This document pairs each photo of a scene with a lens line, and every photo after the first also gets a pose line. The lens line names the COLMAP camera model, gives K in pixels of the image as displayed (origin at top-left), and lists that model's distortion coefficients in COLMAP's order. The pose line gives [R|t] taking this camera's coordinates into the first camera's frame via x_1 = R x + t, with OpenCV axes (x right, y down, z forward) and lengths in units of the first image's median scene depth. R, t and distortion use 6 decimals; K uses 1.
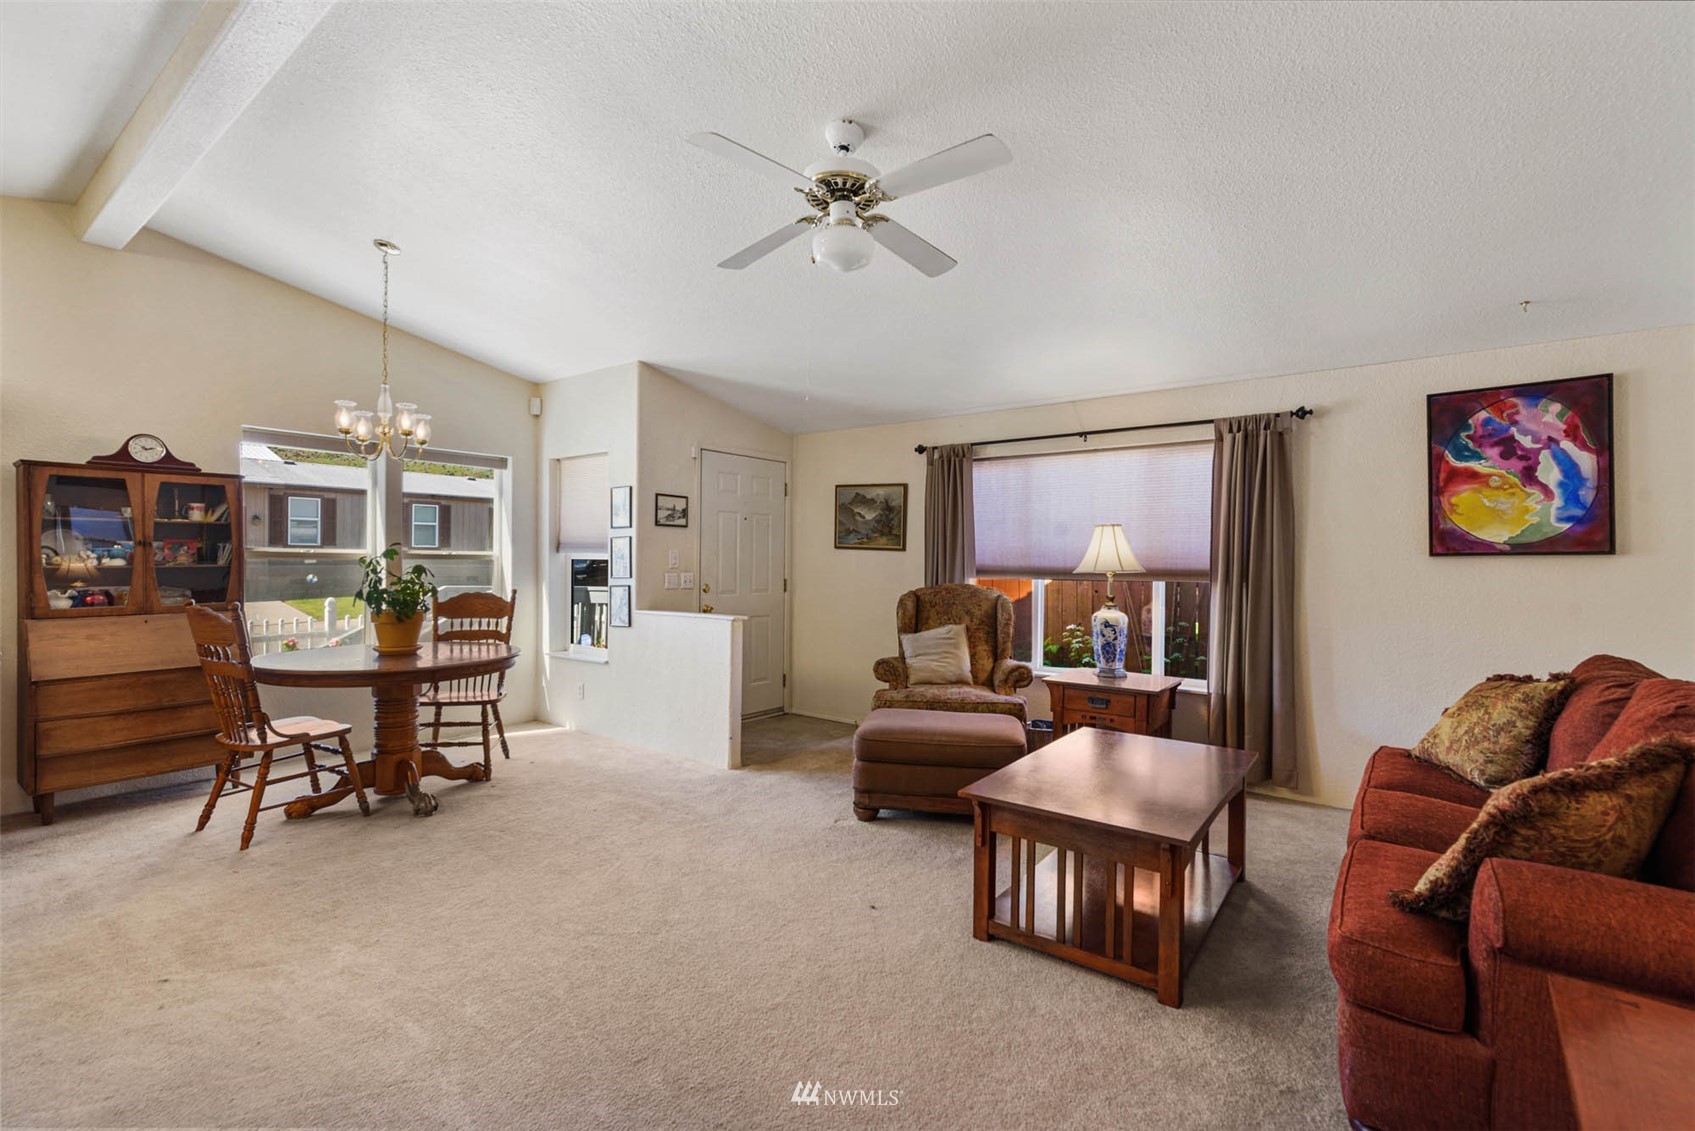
lens RADIAL K [[751.1, 0, 845.3], [0, 751.1, 555.5], [0, 0, 1]] dist [0.002152, 0.000031]
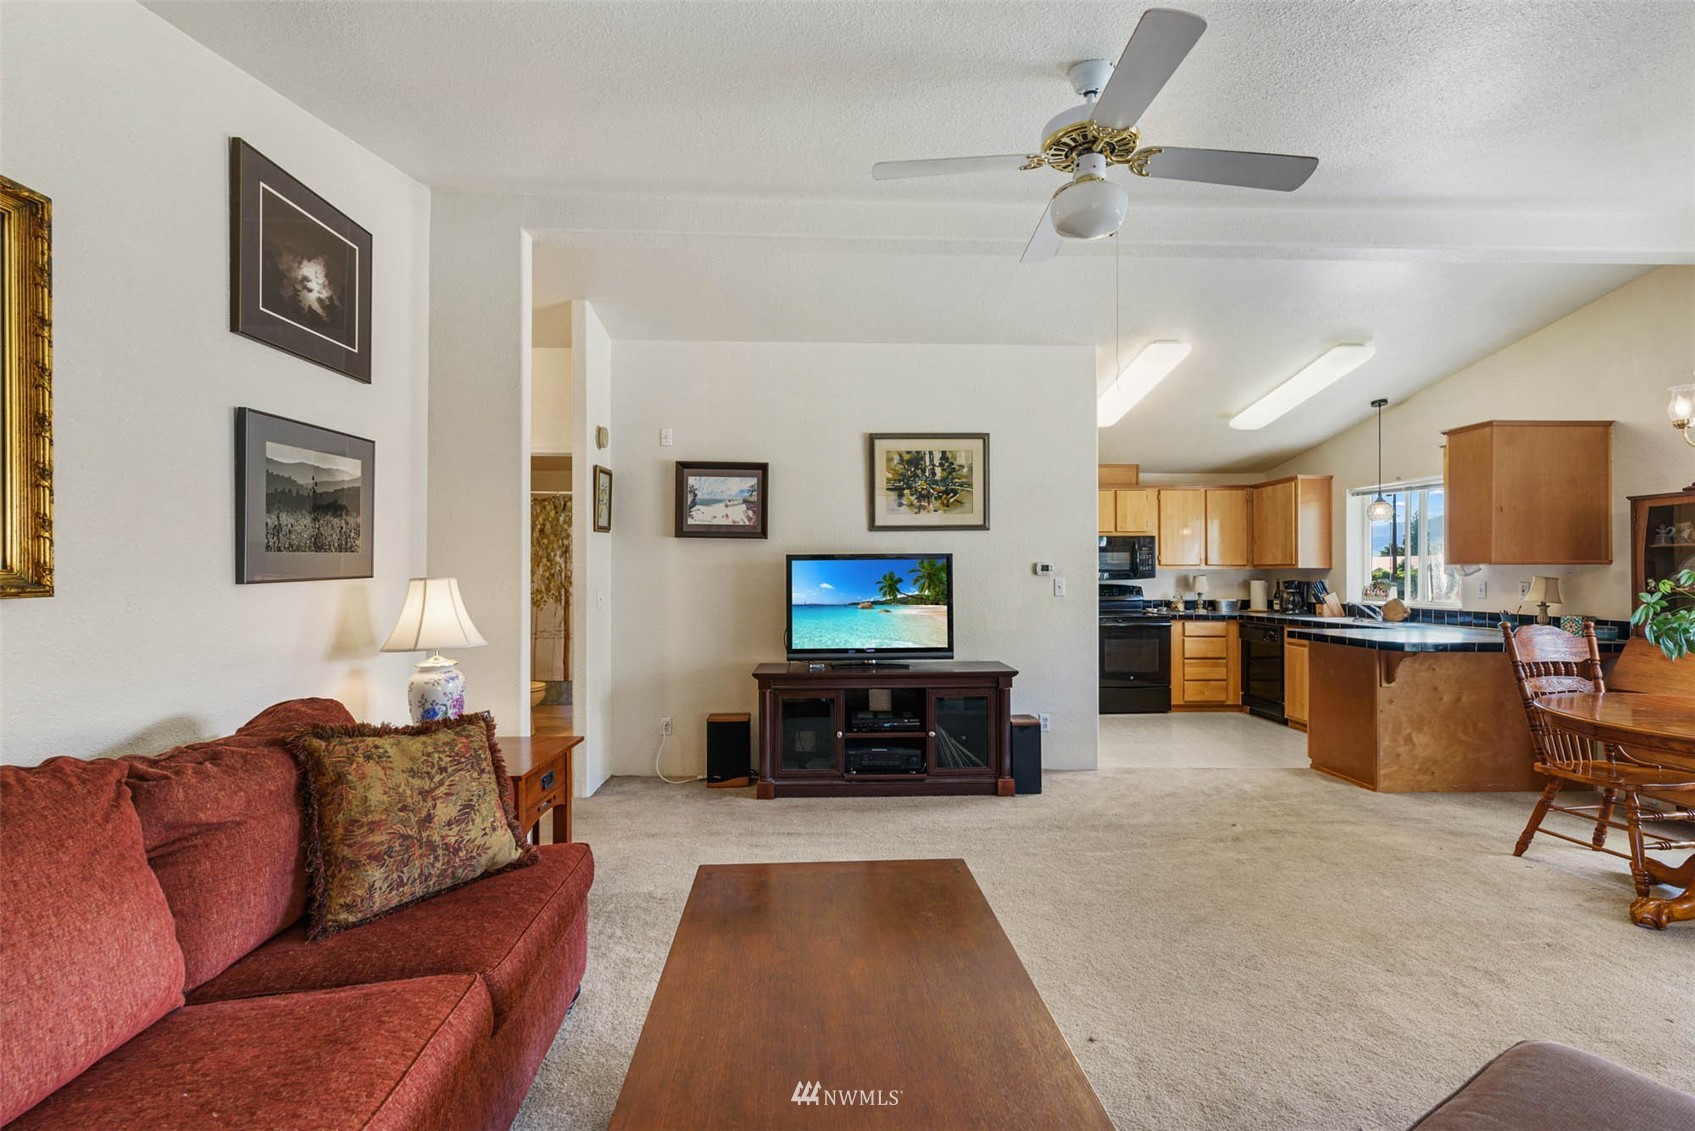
lens RADIAL K [[749.6, 0, 847.2], [0, 749.6, 571.5], [0, 0, 1]] dist [0.002053, 0.000038]
pose [[-0.766380, -0.011174, -0.642290, 0.518565], [-0.005359, 0.999925, -0.011003, 0.005494], [0.642365, -0.004991, -0.766383, 1.035416]]
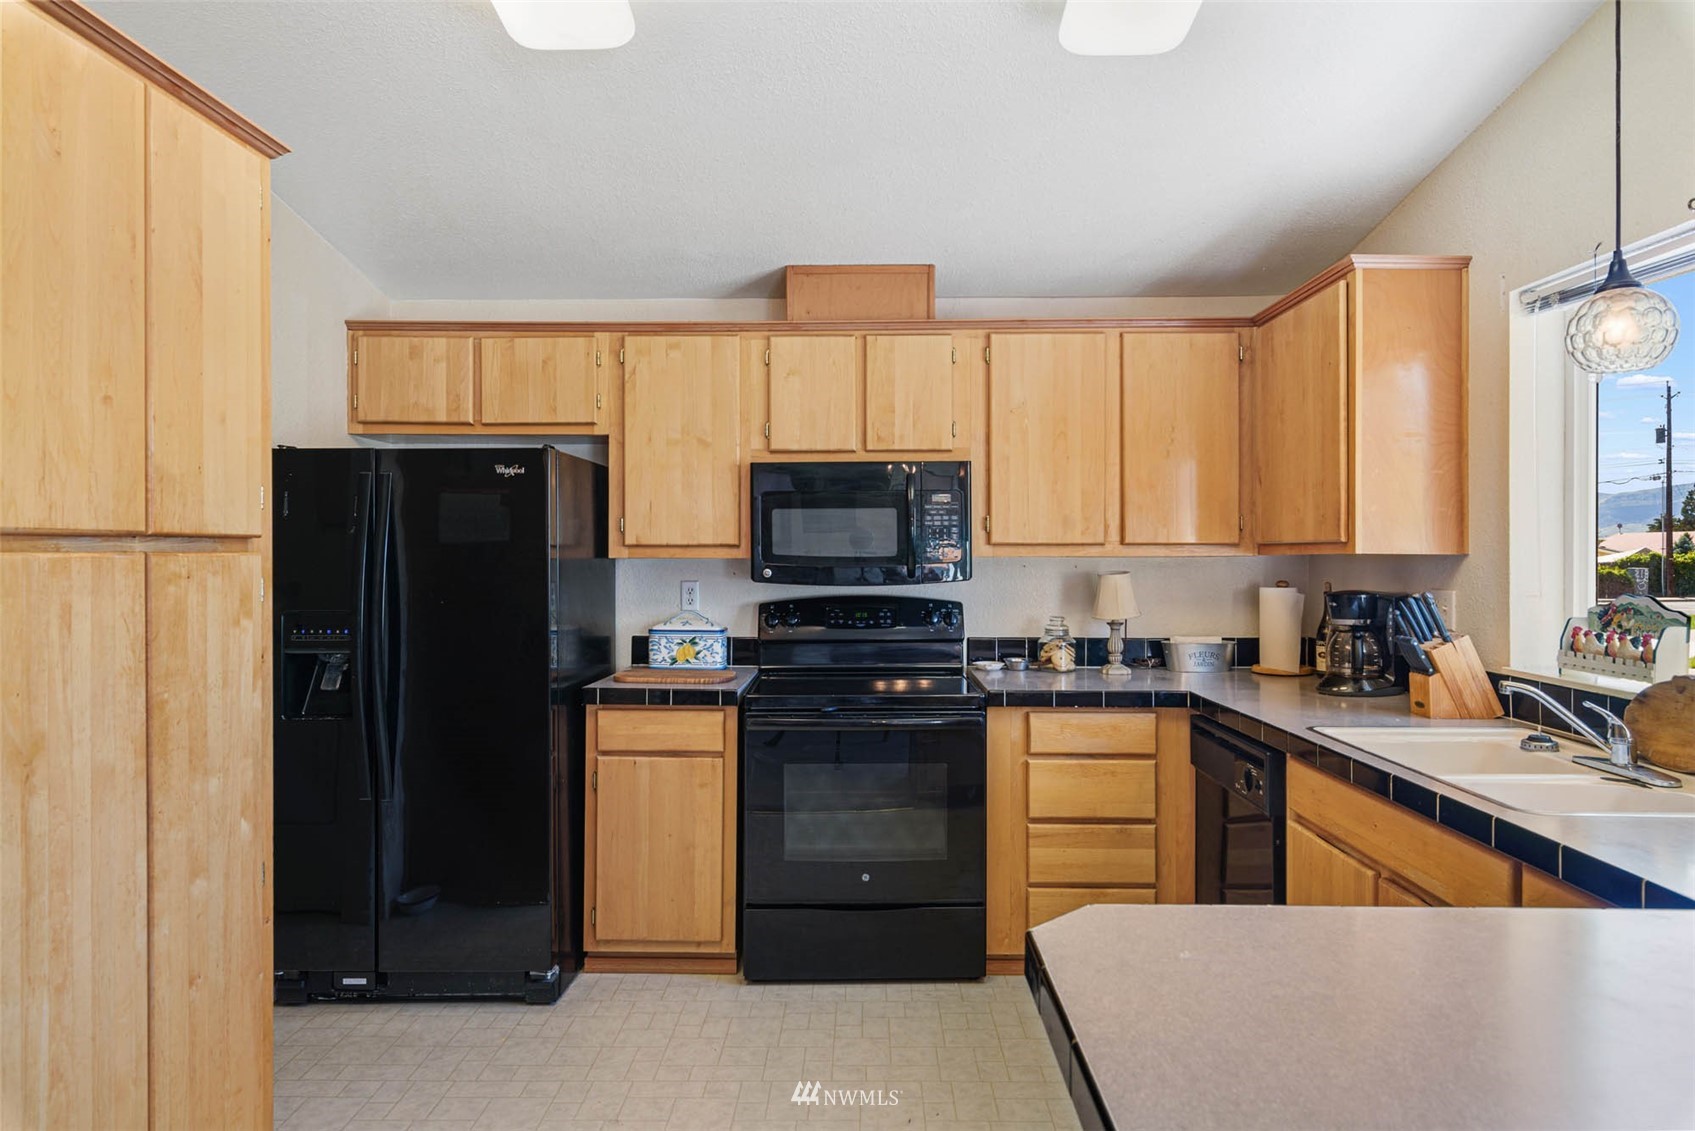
lens RADIAL K [[994.7, 0, 857.3], [0, 994.7, 547.9], [0, 0, 1]] dist [0.003124, 0.000876]
pose [[-0.799190, -0.013742, -0.600921, -0.709465], [-0.006987, 0.999883, -0.013573, -0.019991], [0.601037, -0.006649, -0.799193, 0.726102]]
